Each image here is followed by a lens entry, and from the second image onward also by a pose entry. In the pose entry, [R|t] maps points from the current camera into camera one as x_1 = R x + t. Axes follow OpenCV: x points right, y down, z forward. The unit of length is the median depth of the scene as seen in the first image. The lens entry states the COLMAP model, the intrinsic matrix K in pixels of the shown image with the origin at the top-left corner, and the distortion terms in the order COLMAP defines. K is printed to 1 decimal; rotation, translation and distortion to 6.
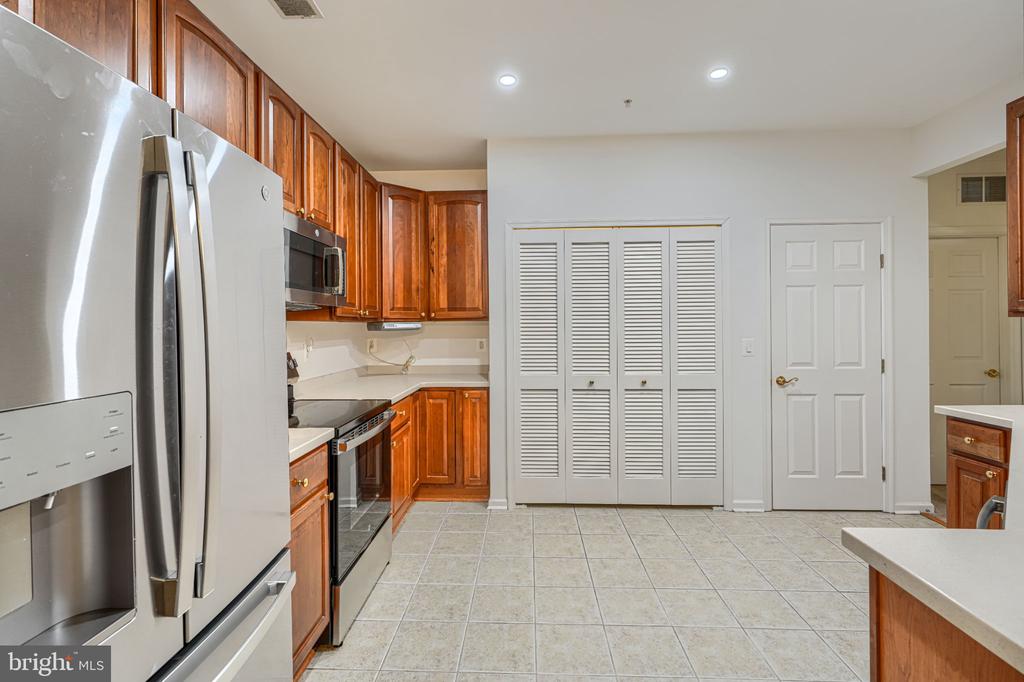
lens RADIAL K [[467.6, 0, 509.8], [0, 467.6, 324.9], [0, 0, 1]] dist [0.003200, 0.000099]
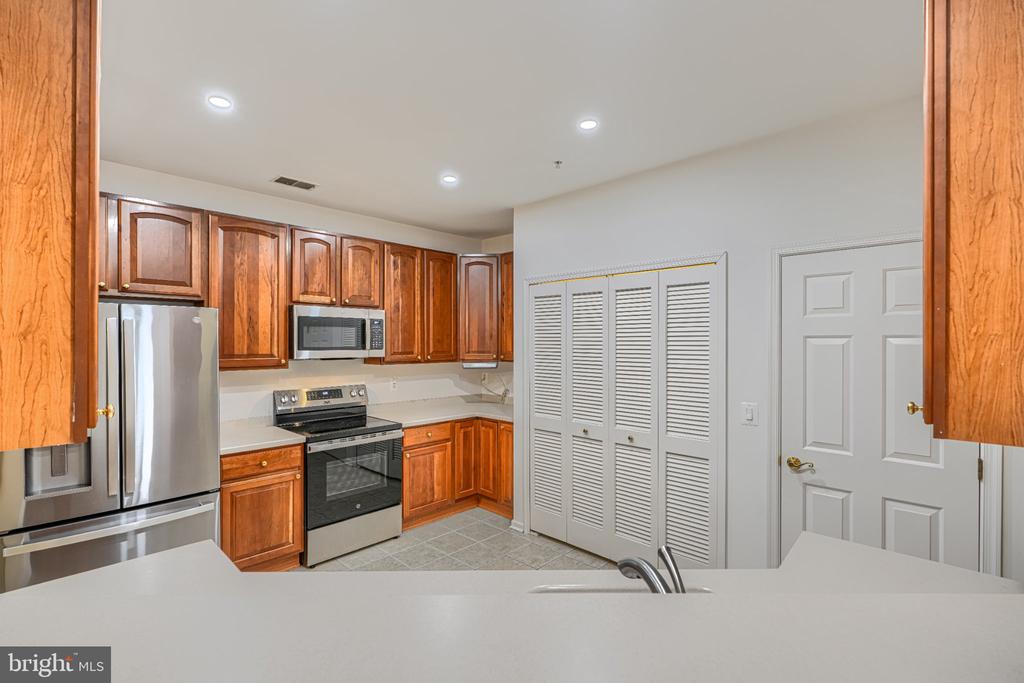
lens RADIAL K [[467.6, 0, 513.5], [0, 467.6, 346.0], [0, 0, 1]] dist [0.003200, 0.000099]
pose [[0.743866, 0.014776, -0.668166, 0.728672], [-0.006520, 0.999868, 0.014853, -0.074613], [0.668297, -0.006693, 0.743864, 0.143345]]
